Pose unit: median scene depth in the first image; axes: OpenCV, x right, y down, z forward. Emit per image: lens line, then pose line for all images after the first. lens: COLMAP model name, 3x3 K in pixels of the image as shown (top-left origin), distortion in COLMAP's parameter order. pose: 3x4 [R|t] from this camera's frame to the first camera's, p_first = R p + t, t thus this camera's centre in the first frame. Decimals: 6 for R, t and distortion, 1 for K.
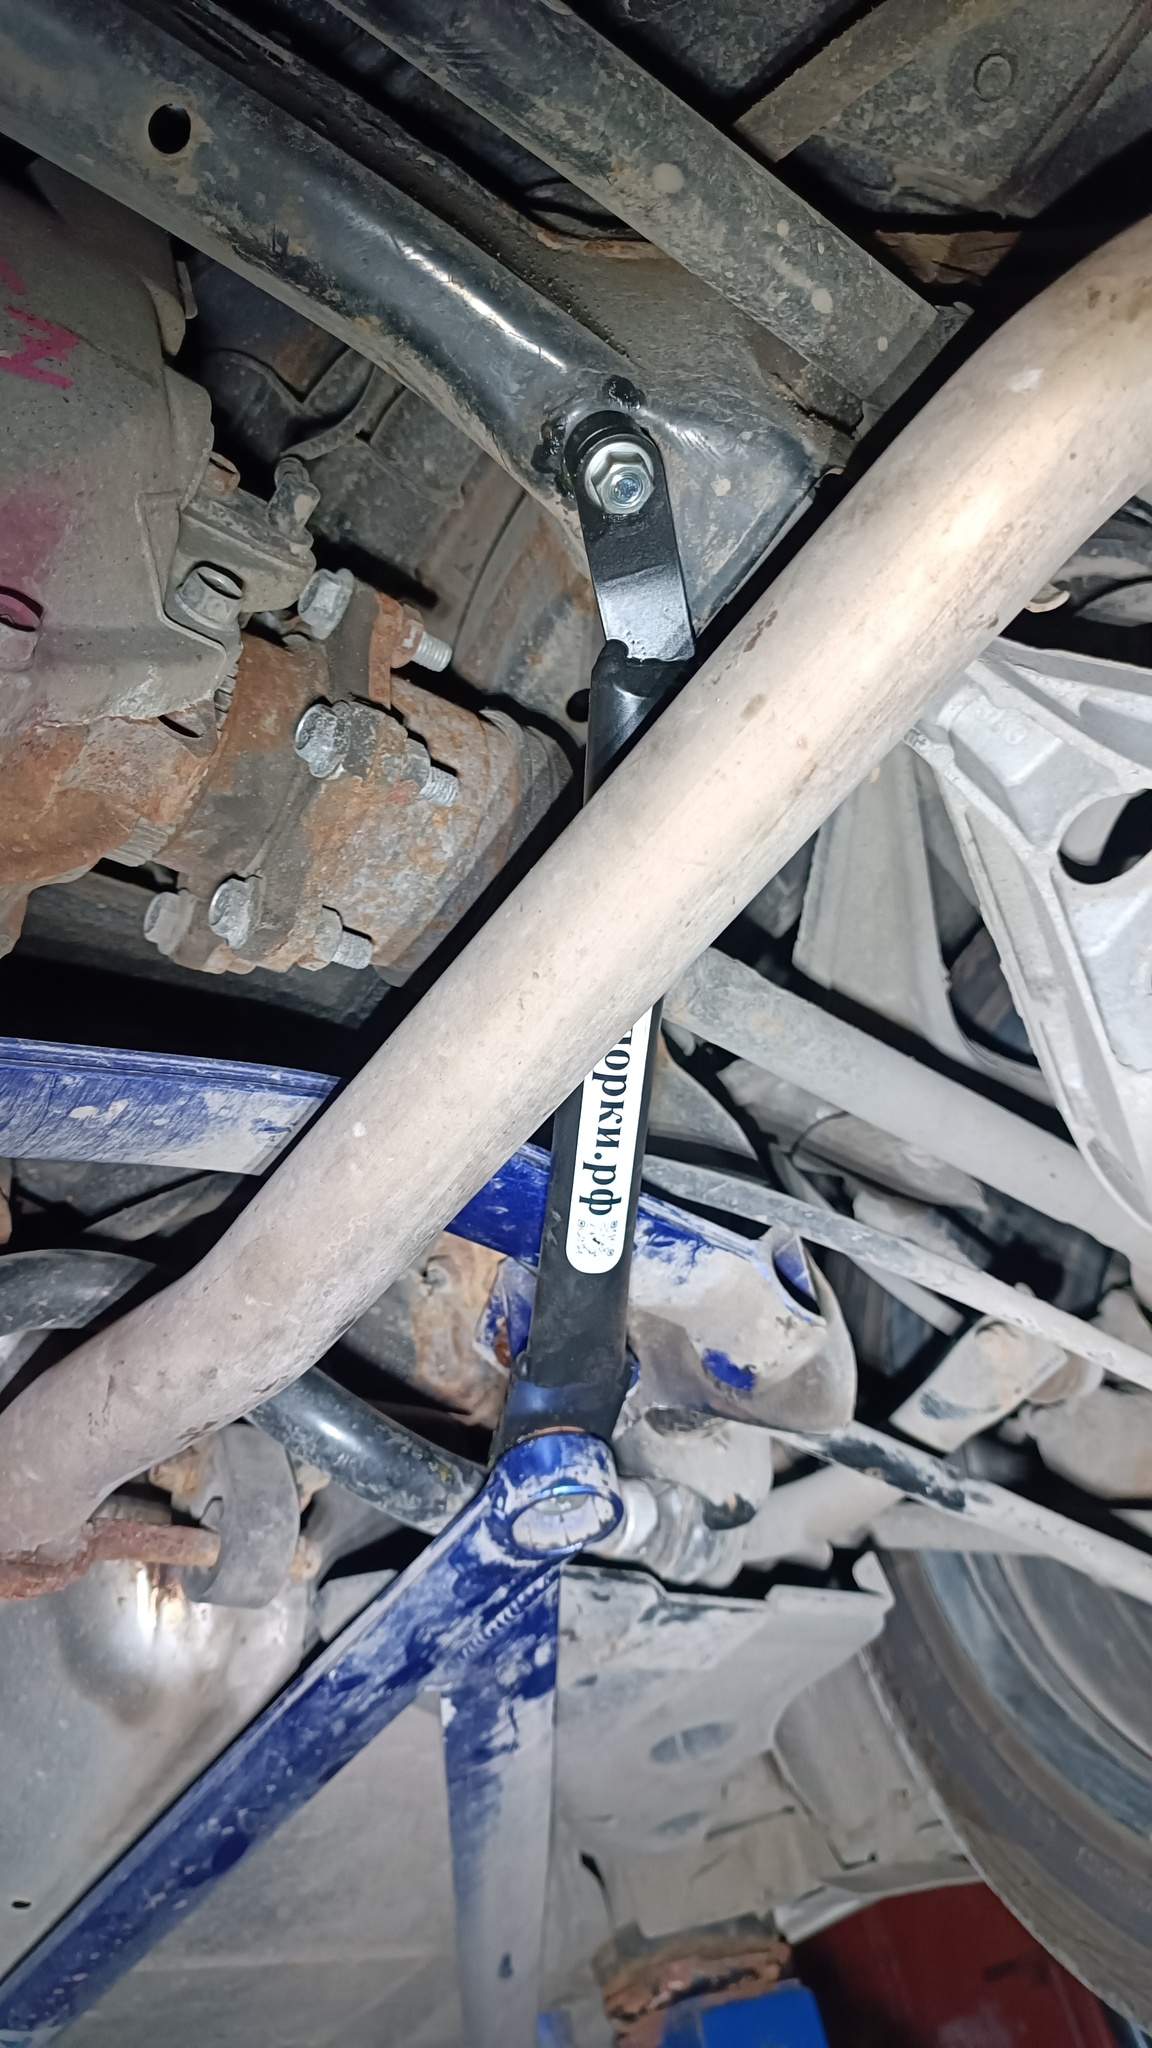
lens RADIAL K [[1508.2, 0, 576.0], [0, 1508.2, 1024.0], [0, 0, 1]] dist [0.013504, -0.010063]
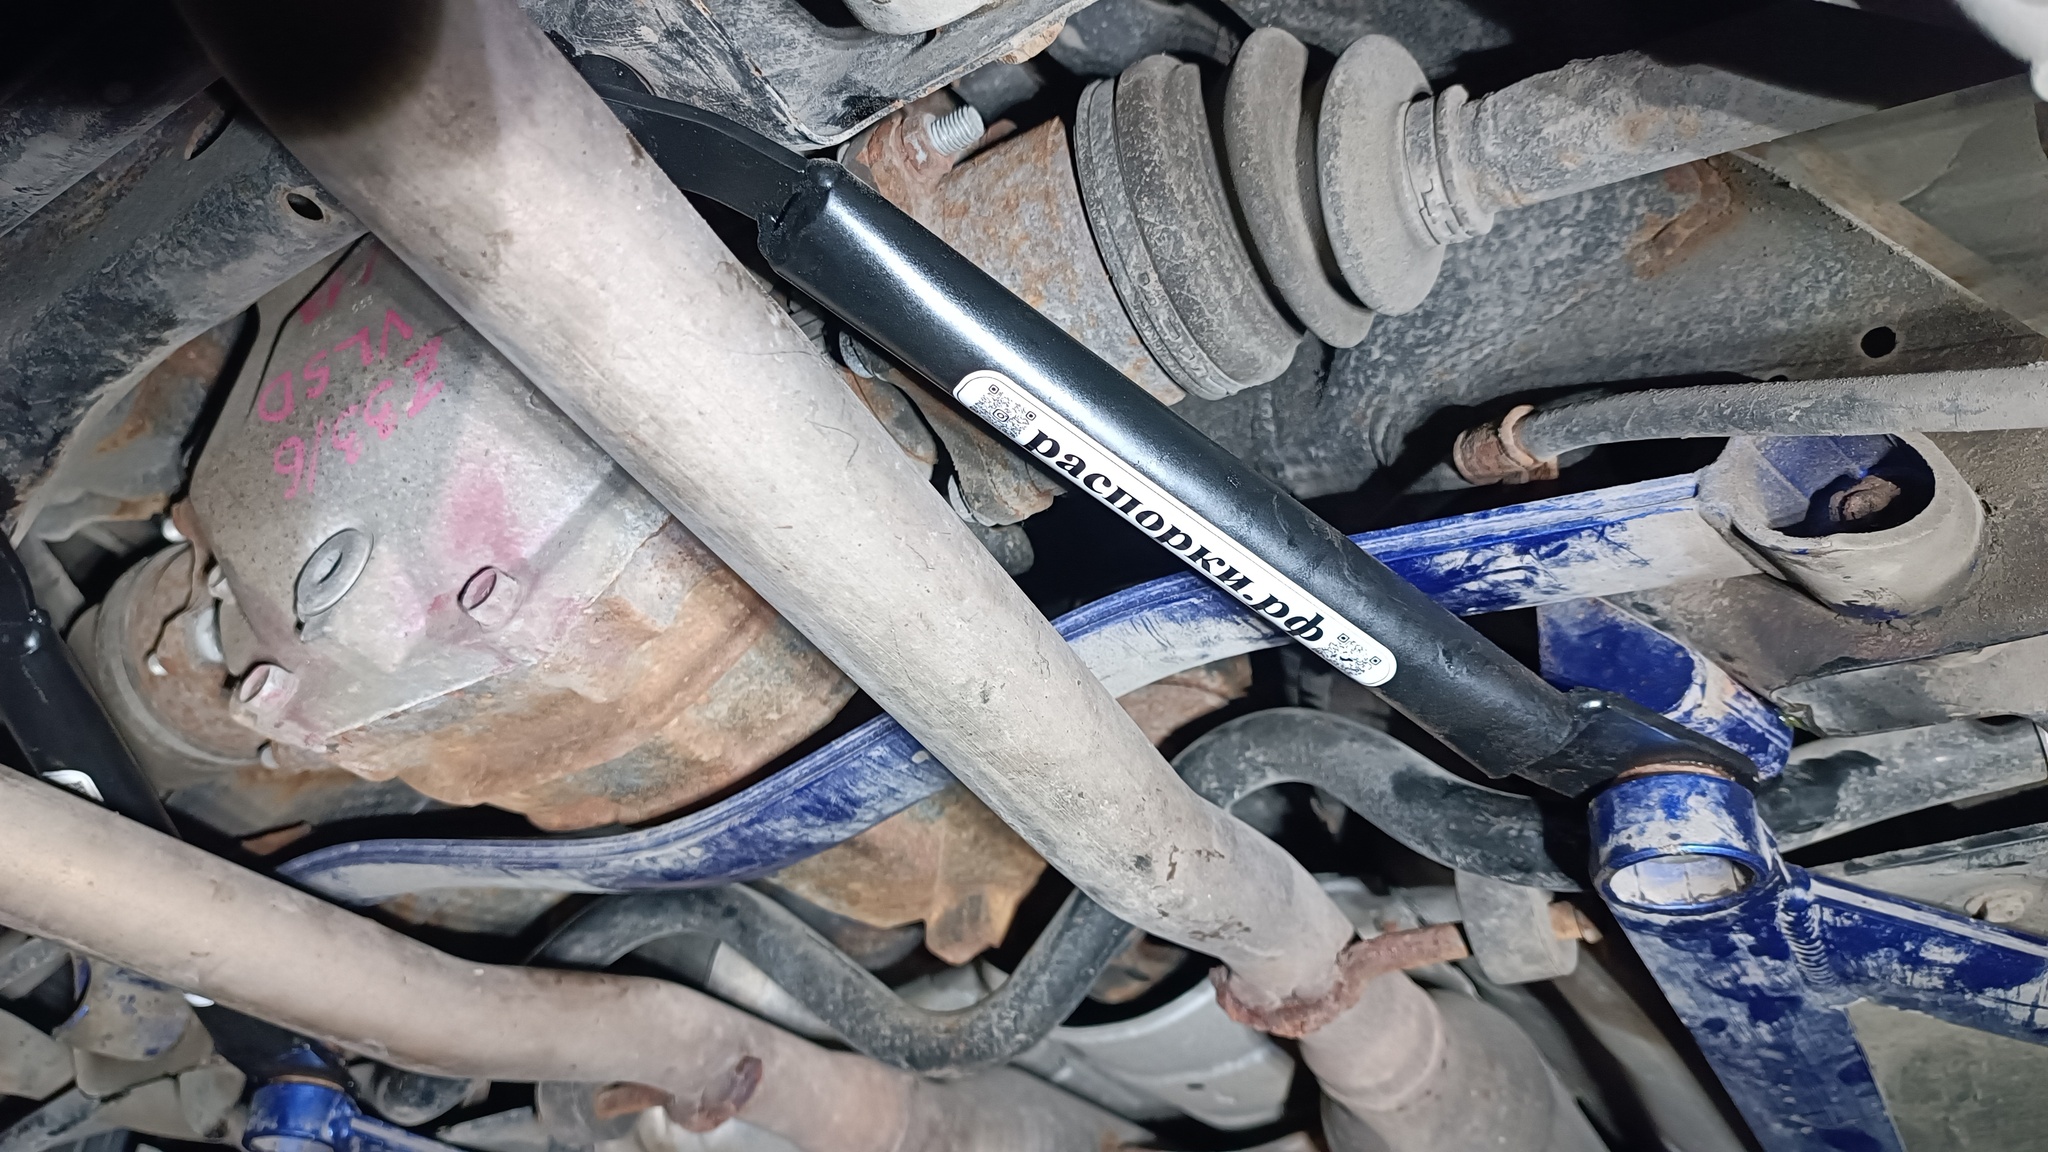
lens RADIAL K [[1521.5, 0, 1022.0], [0, 1521.5, 581.8], [0, 0, 1]] dist [0.001567, -0.004941]
pose [[0.363365, -0.325328, -0.872999, 0.617956], [0.578570, 0.813254, -0.062247, 0.053207], [0.730221, -0.482473, 0.483733, 0.440972]]
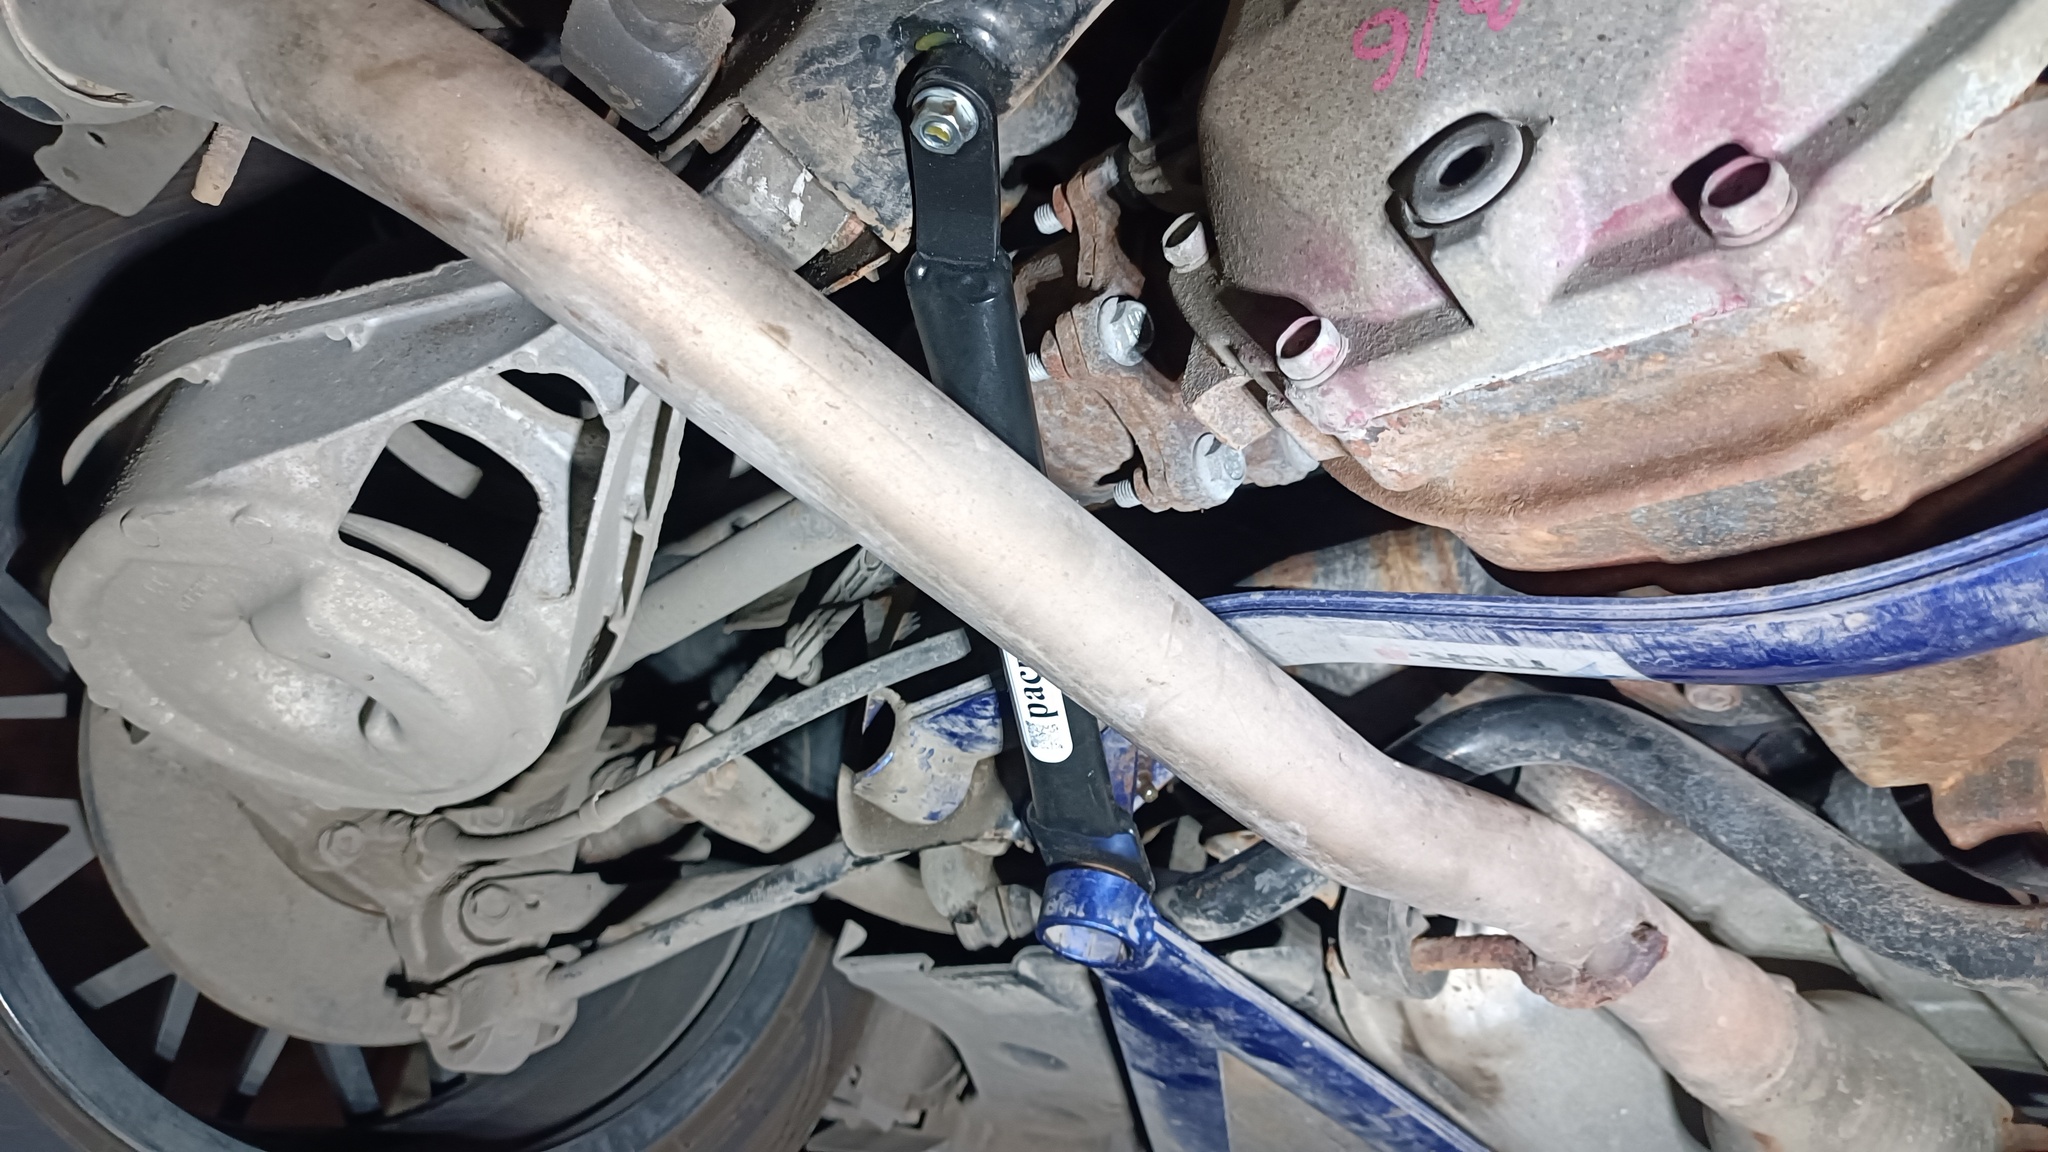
lens RADIAL K [[1520.0, 0, 1019.9], [0, 1520.0, 588.8], [0, 0, 1]] dist [0.006514, -0.000132]
pose [[0.134746, -0.247909, -0.959367, 0.253191], [0.469318, 0.868677, -0.158557, -0.071941], [0.872688, -0.428883, 0.233399, 0.178534]]
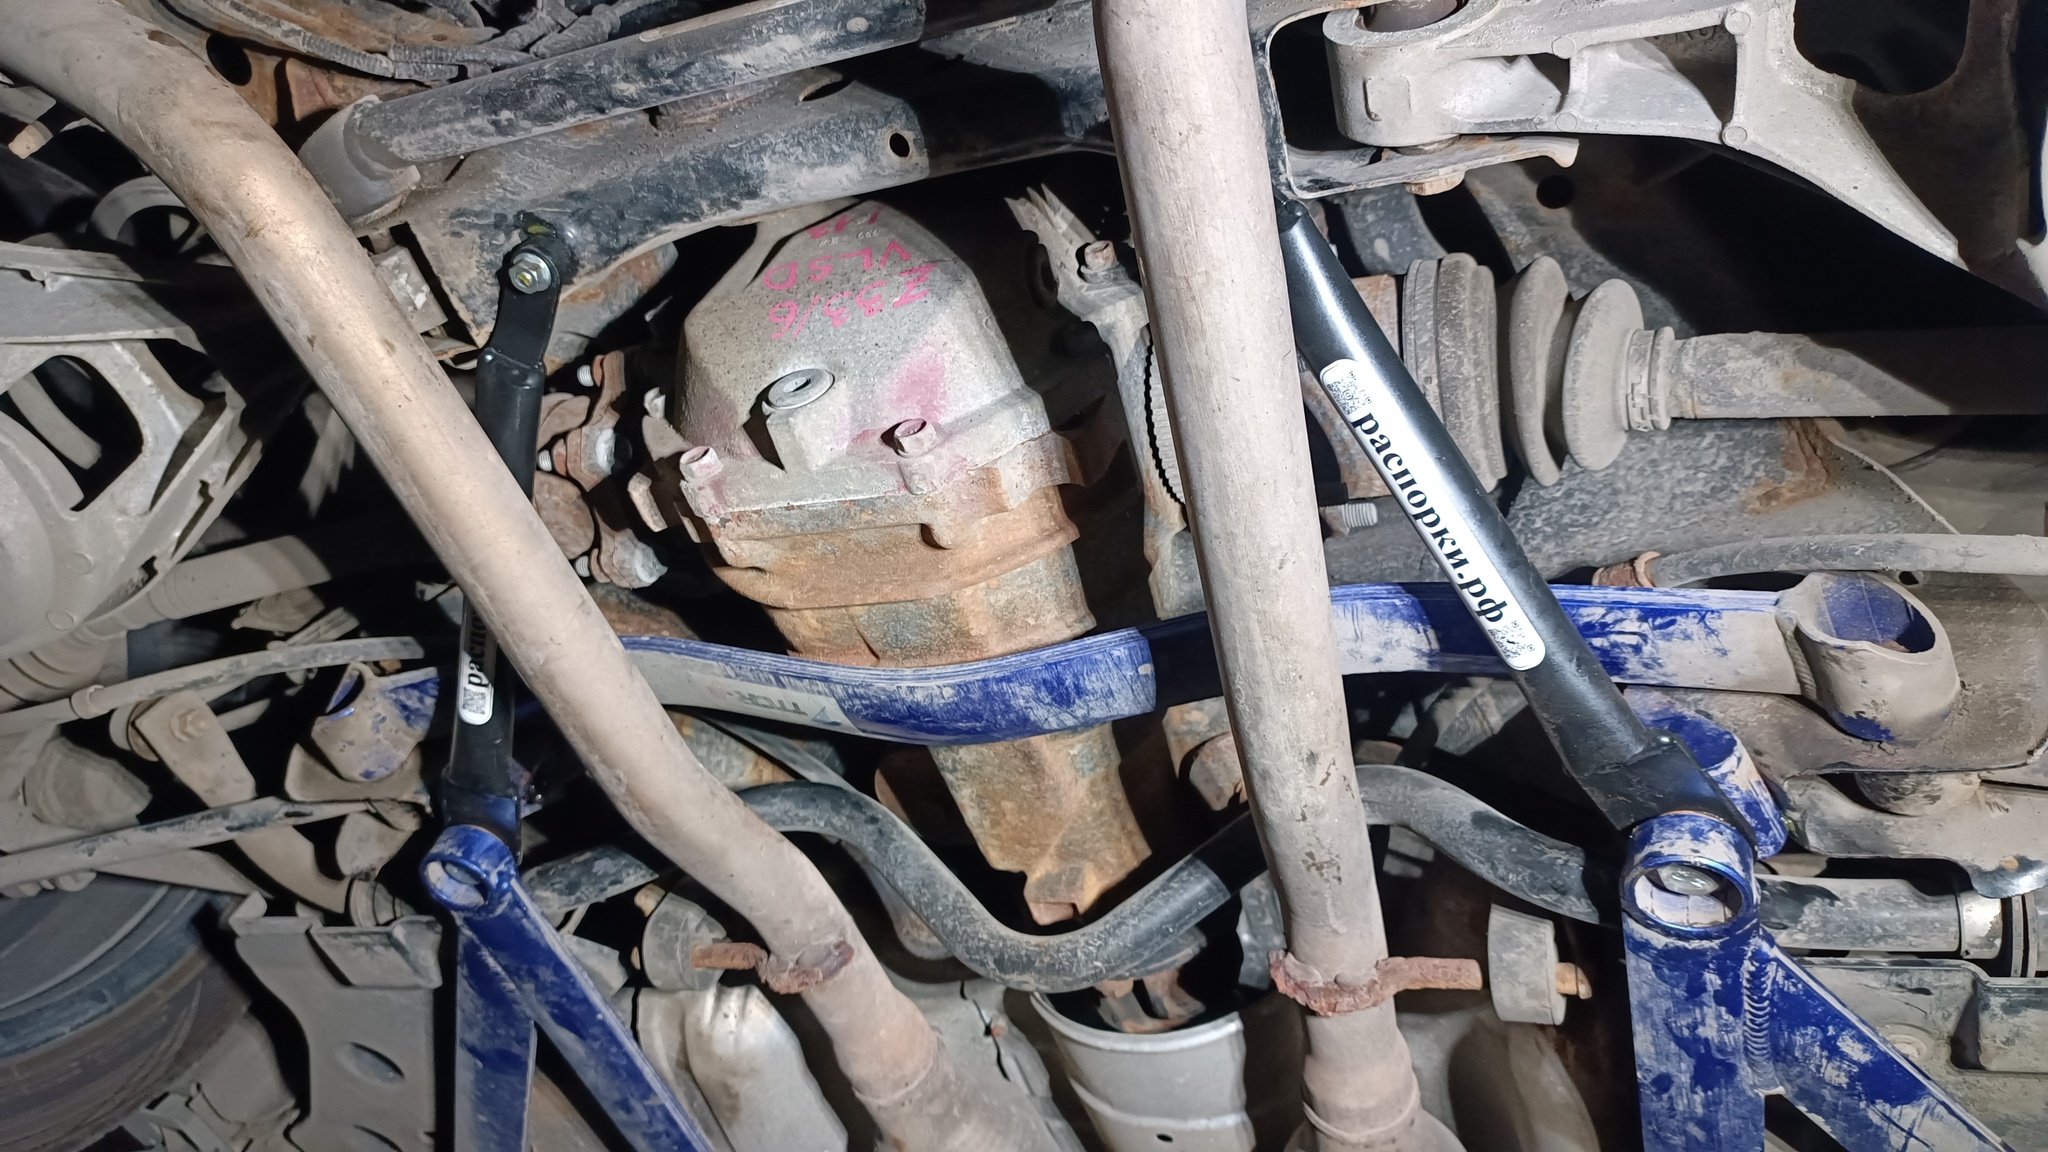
lens RADIAL K [[1508.2, 0, 1022.7], [0, 1508.2, 583.5], [0, 0, 1]] dist [0.013504, -0.010063]
pose [[0.490439, -0.349553, -0.798299, 0.705911], [0.279710, 0.930706, -0.235689, 0.245631], [0.825368, -0.107702, 0.554228, 0.031935]]
